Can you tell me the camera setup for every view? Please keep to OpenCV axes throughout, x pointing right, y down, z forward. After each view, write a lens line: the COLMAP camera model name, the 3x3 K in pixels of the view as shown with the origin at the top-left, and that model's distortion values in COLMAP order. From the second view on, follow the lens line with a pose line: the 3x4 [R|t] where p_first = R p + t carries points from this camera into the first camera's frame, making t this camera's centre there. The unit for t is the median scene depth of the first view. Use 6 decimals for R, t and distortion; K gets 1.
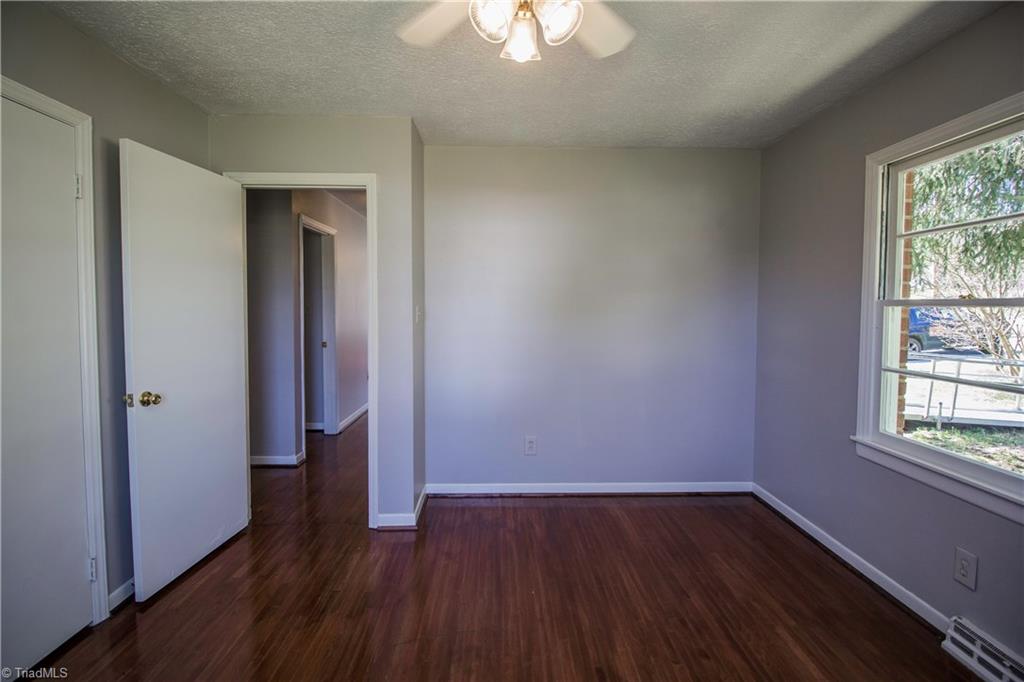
lens RADIAL K [[474.3, 0, 512.1], [0, 474.3, 326.7], [0, 0, 1]] dist [-0.001506, -0.010106]
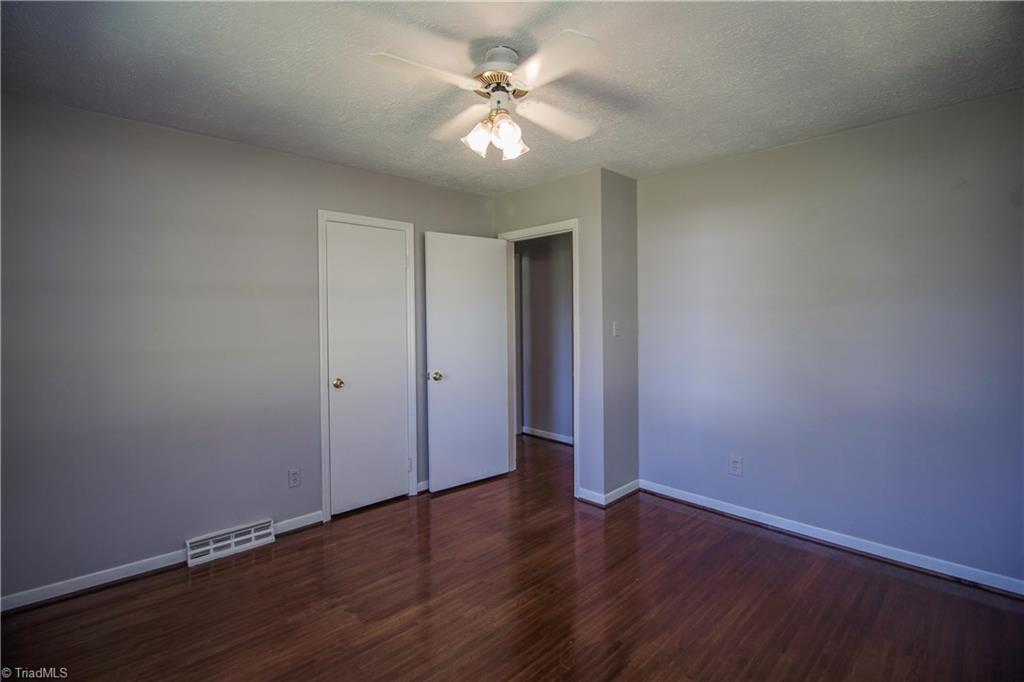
lens RADIAL K [[474.3, 0, 512.1], [0, 474.3, 326.7], [0, 0, 1]] dist [-0.001506, -0.010106]
pose [[0.669304, 0.002550, -0.742985, 0.552366], [-0.019948, 0.999695, -0.014538, -0.009070], [0.742721, 0.024552, 0.669151, 0.017433]]
